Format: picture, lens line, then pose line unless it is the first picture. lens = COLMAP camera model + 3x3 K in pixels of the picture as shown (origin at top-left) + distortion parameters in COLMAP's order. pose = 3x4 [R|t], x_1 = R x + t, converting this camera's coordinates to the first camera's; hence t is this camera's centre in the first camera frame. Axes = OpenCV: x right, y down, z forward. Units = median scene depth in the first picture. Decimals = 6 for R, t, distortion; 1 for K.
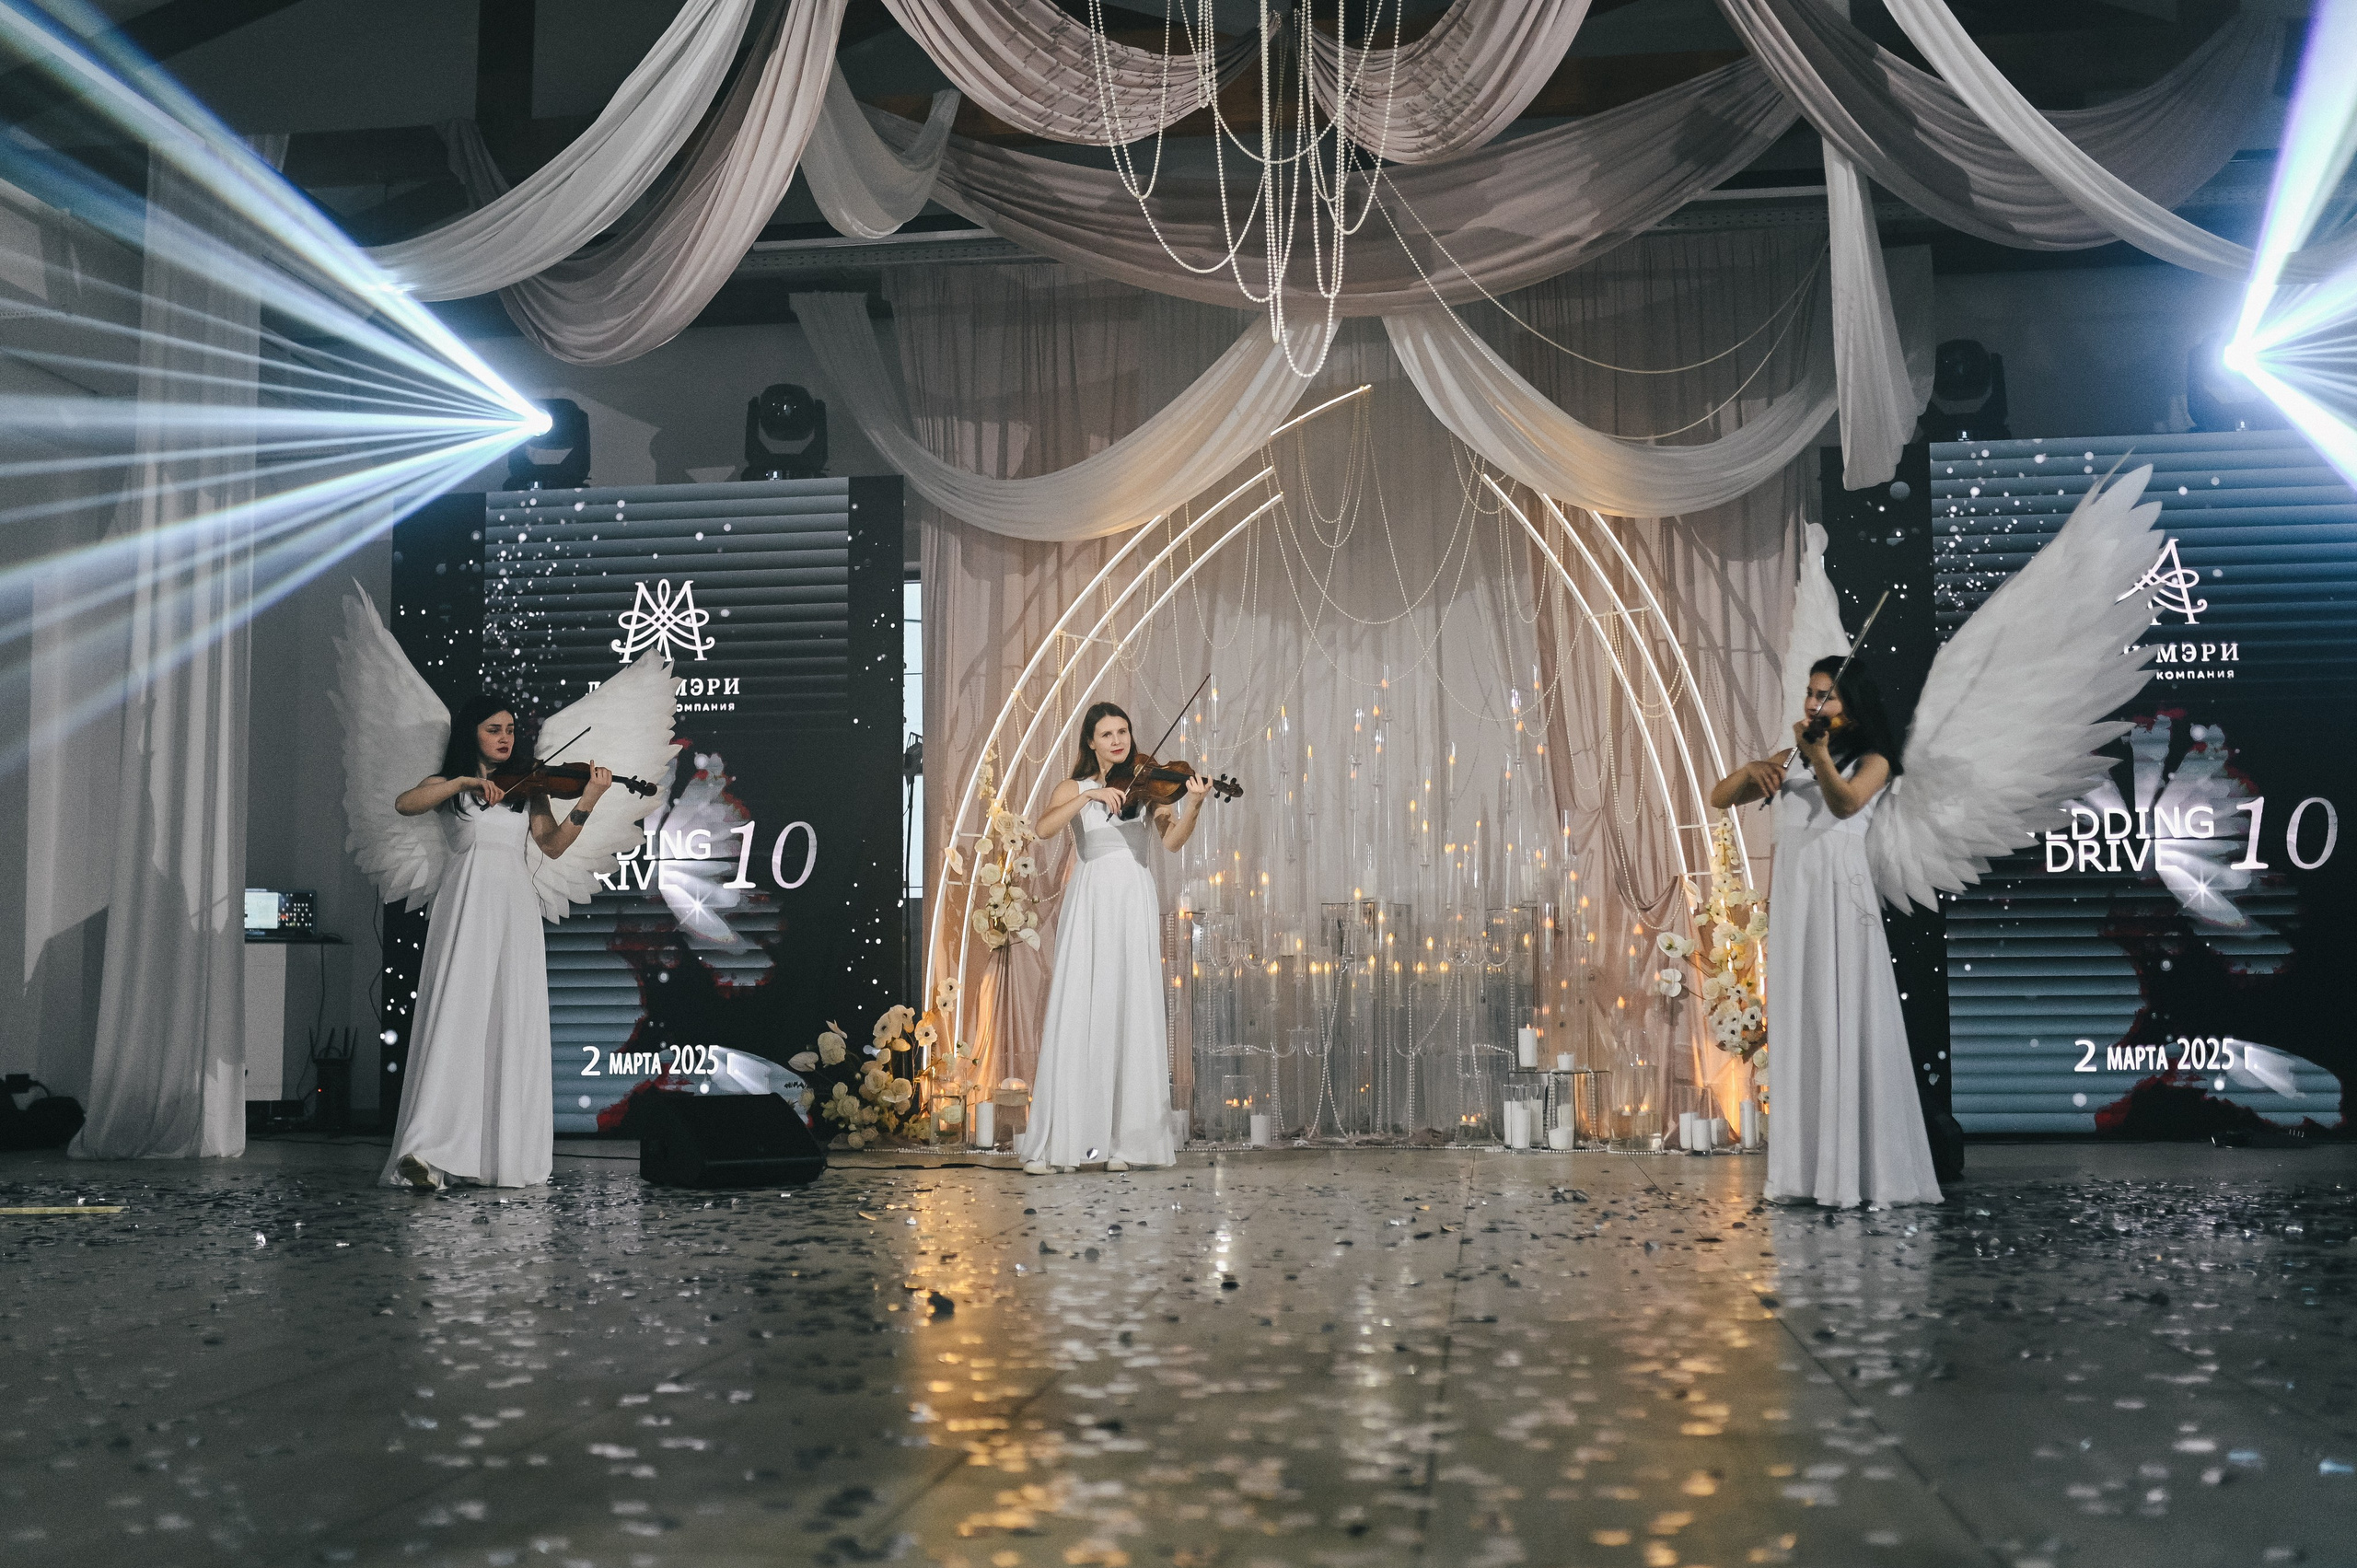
lens RADIAL K [[2463.3, 0, 1170.9], [0, 2463.3, 799.6], [0, 0, 1]] dist [-0.014865, 0.000000]
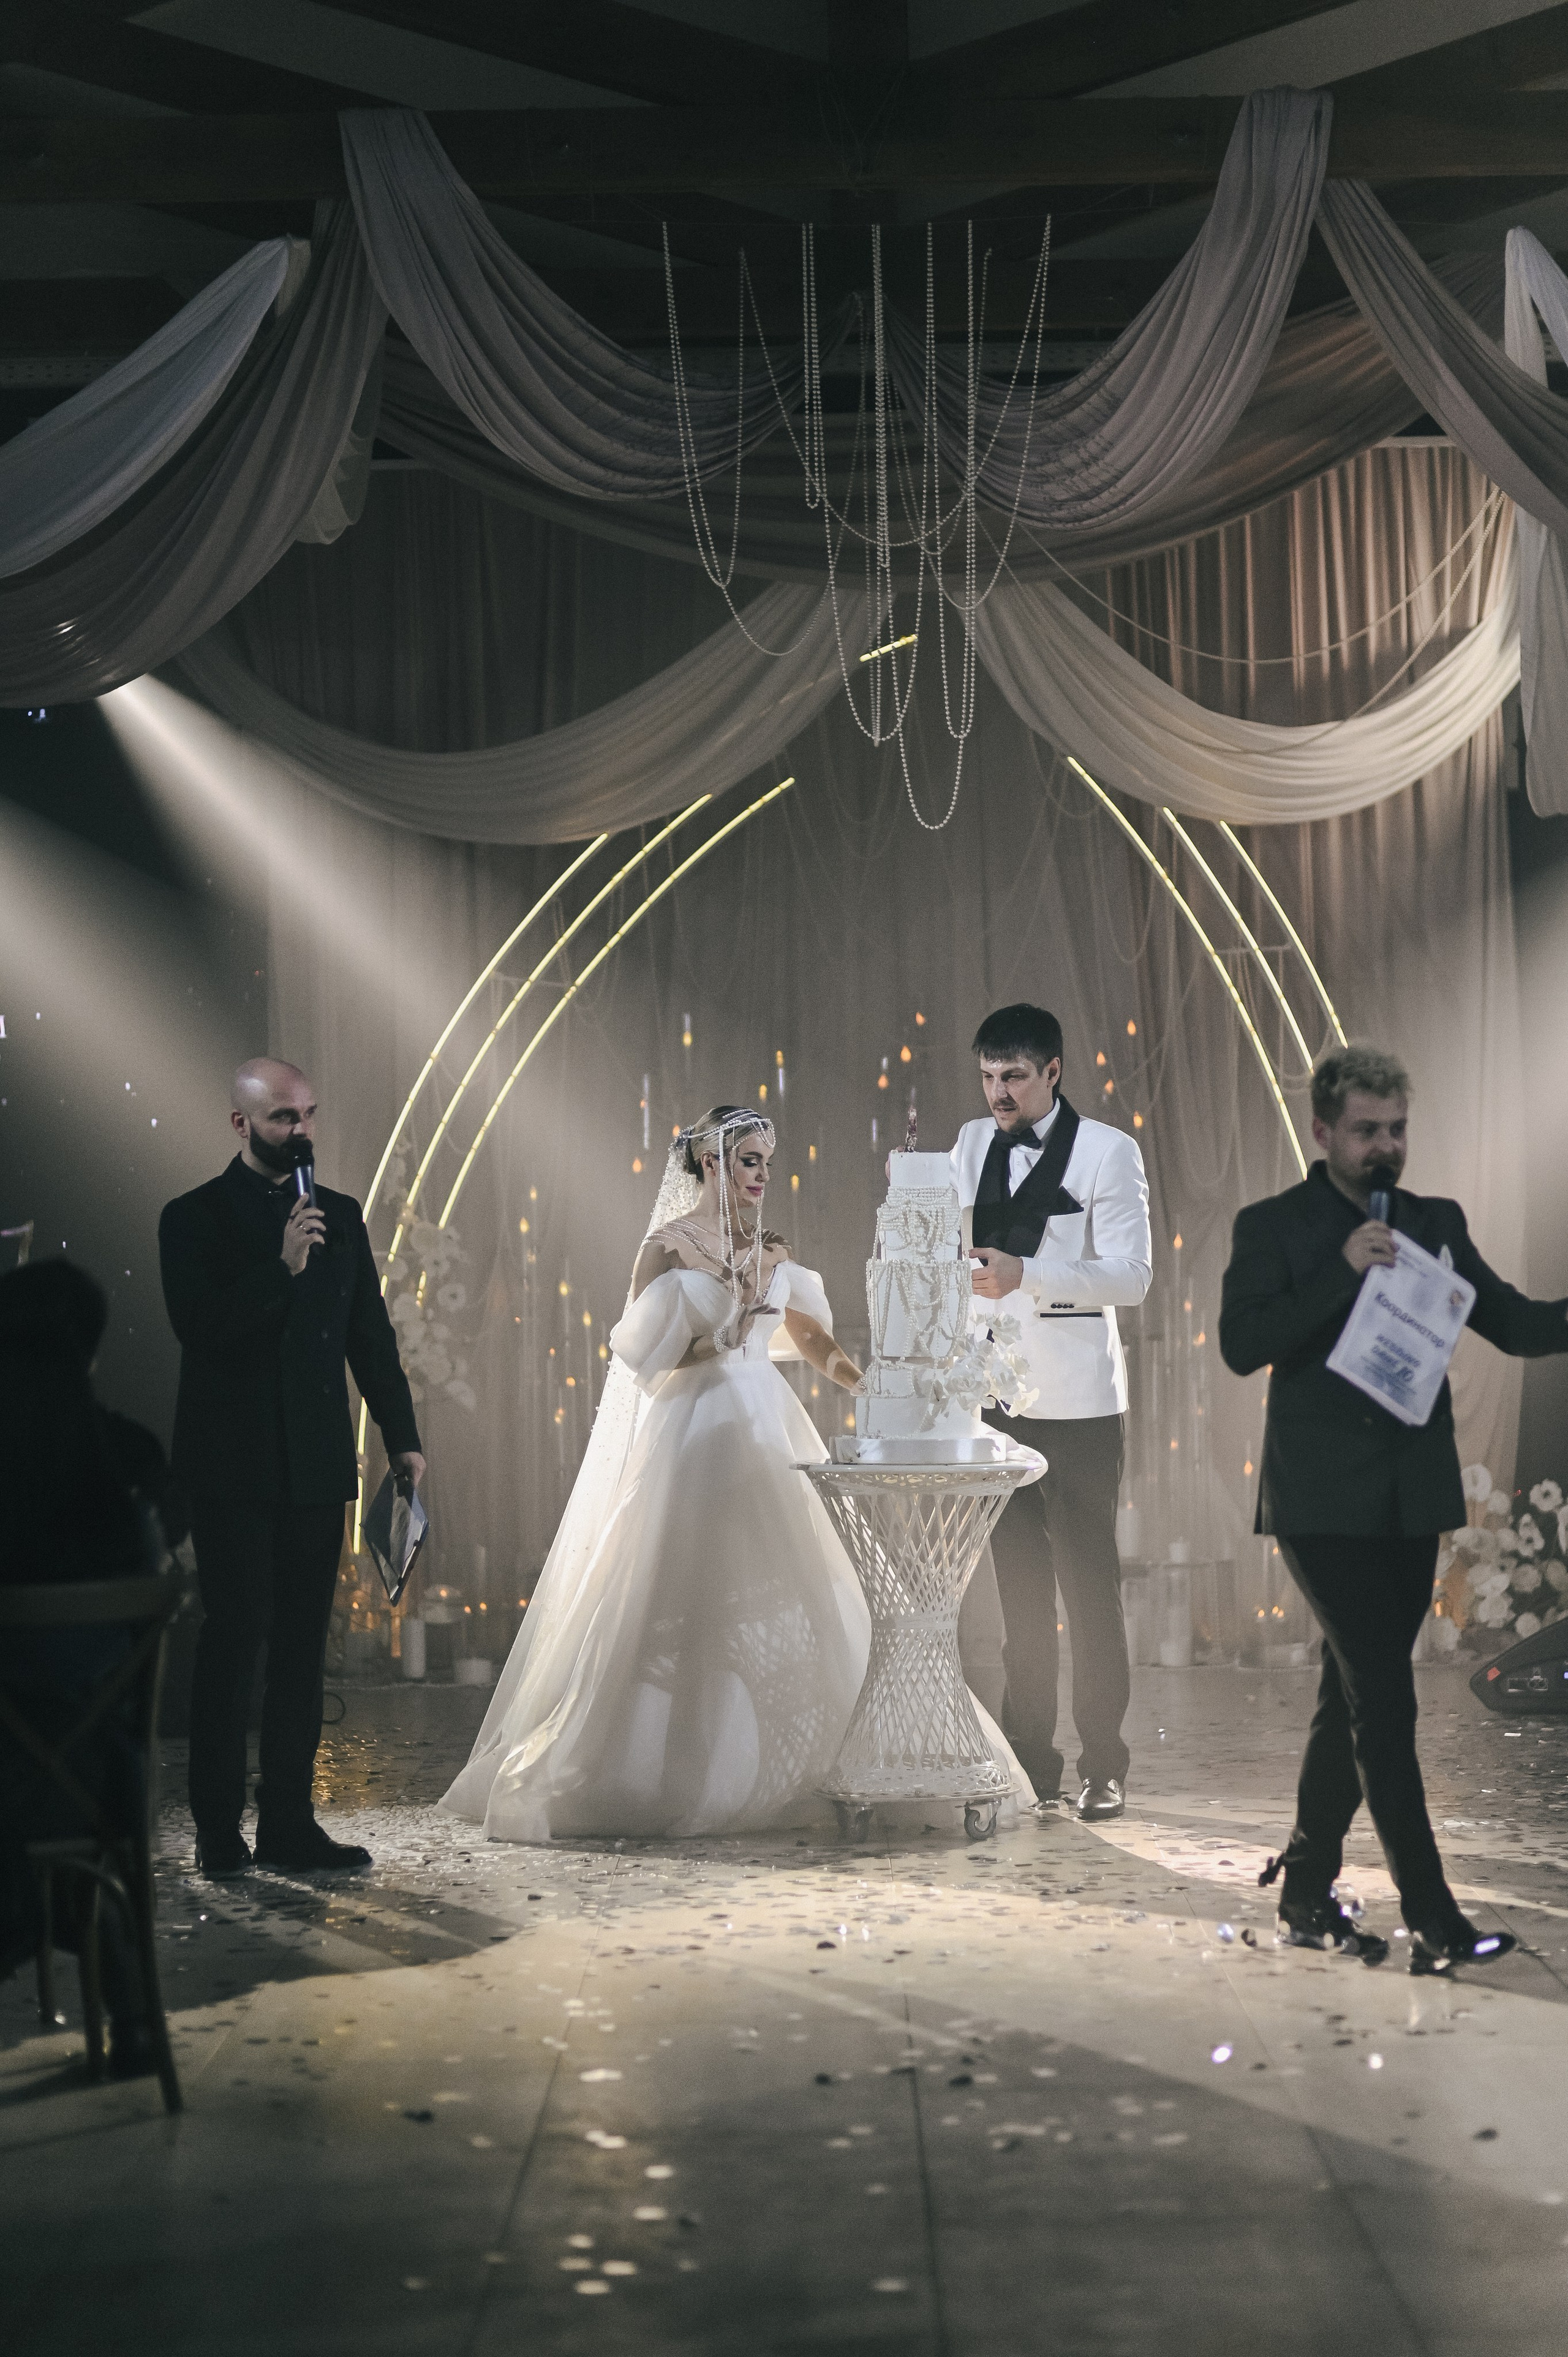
lens RADIAL K [[6262.4, 0, 766.4], [0, 6262.4, 1228.5], [0, 0, 1]] dist [0.033404, 0.000000]
pose [[0.991834, -0.013303, 0.126843, -0.204395], [0.001126, 0.995420, 0.095595, -0.172851], [-0.127533, -0.094671, 0.987306, -0.860557]]
